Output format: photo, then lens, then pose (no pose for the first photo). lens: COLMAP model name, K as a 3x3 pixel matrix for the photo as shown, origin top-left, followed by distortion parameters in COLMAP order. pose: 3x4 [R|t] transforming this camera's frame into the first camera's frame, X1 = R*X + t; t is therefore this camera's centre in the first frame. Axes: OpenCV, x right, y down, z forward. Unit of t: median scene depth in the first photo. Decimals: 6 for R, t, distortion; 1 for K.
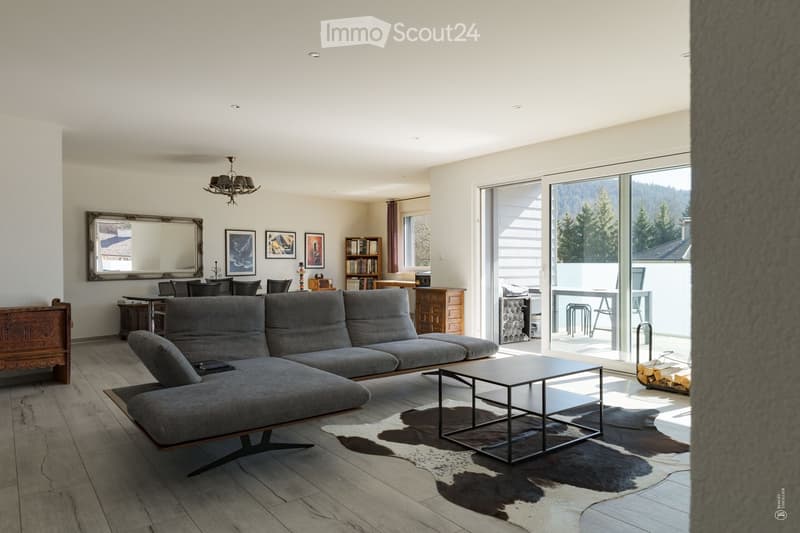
lens RADIAL K [[537.1, 0, 402.2], [0, 537.1, 266.2], [0, 0, 1]] dist [0.008619, 0.005957]
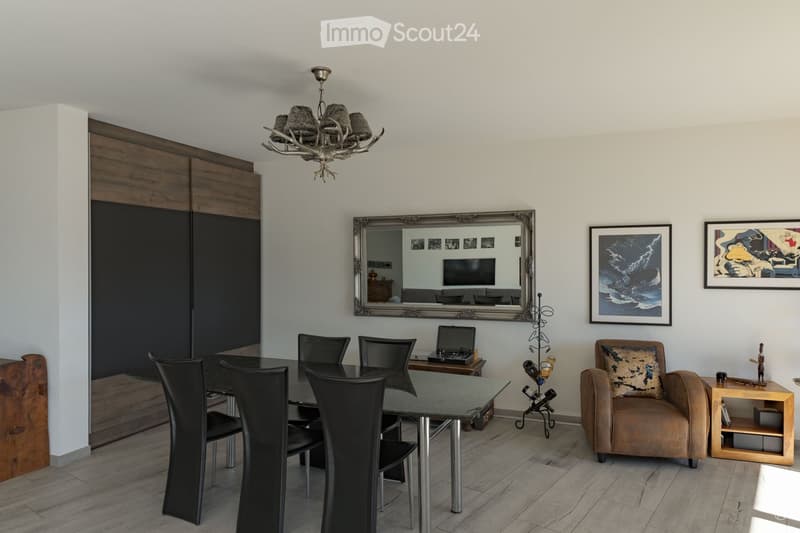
lens RADIAL K [[537.1, 0, 398.4], [0, 537.1, 265.6], [0, 0, 1]] dist [0.008619, 0.005957]
pose [[0.266332, 0.010414, -0.963825, 0.080515], [-0.005560, 0.999942, 0.009268, -0.030961], [0.963865, 0.002891, 0.266374, 0.587757]]
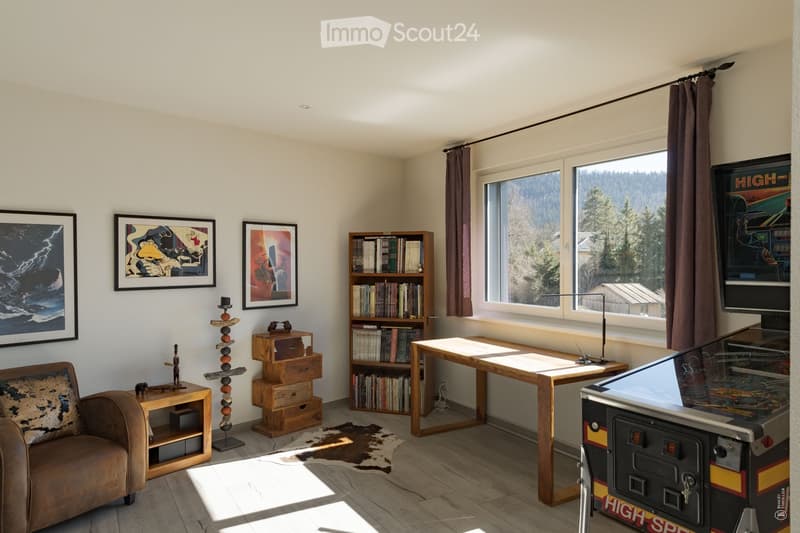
lens RADIAL K [[537.1, 0, 403.3], [0, 537.1, 264.0], [0, 0, 1]] dist [0.008619, 0.005957]
pose [[0.995509, 0.000721, -0.094659, -0.021489], [-0.000743, 1.000000, -0.000201, -0.029047], [0.094659, 0.000270, 0.995510, 0.585925]]
